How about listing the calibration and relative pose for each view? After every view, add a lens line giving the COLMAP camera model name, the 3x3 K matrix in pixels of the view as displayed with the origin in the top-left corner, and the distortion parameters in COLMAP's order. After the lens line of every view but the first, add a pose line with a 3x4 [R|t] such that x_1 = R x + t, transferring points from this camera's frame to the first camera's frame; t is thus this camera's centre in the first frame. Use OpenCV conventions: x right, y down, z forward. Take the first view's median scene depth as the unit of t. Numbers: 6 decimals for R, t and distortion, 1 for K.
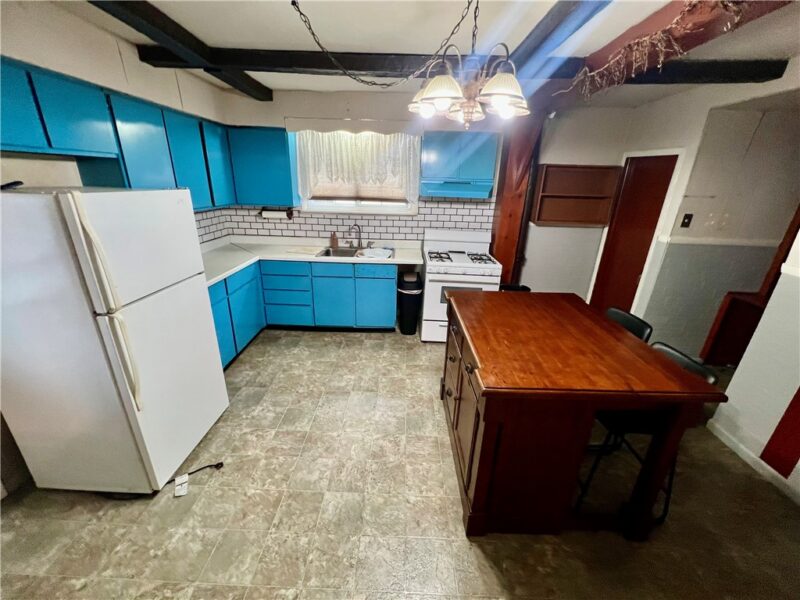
lens RADIAL K [[316.4, 0, 399.0], [0, 316.4, 295.8], [0, 0, 1]] dist [0.000069, 0.000039]
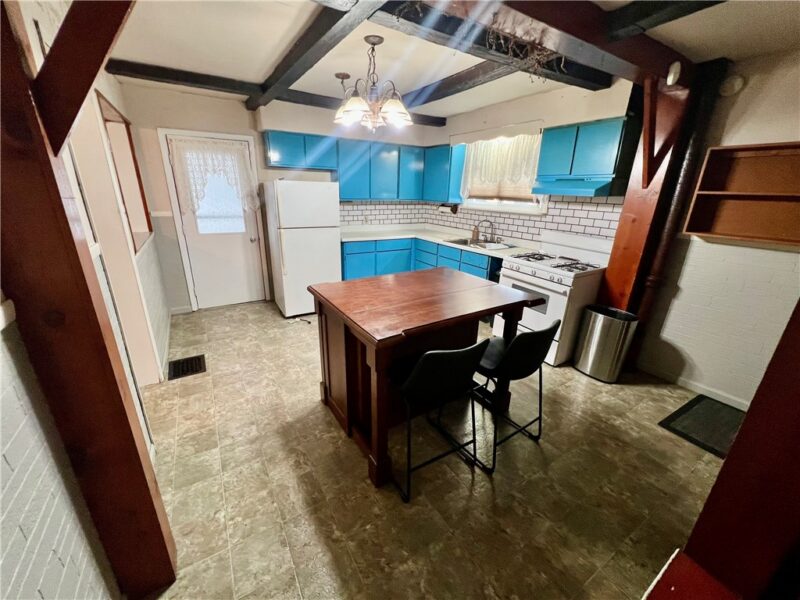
lens RADIAL K [[316.4, 0, 399.0], [0, 316.4, 295.8], [0, 0, 1]] dist [0.000069, 0.000039]
pose [[0.540573, 0.257915, -0.800788, 0.662909], [-0.288435, 0.950976, 0.111578, -0.003786], [0.790308, 0.170659, 0.588463, 0.129288]]
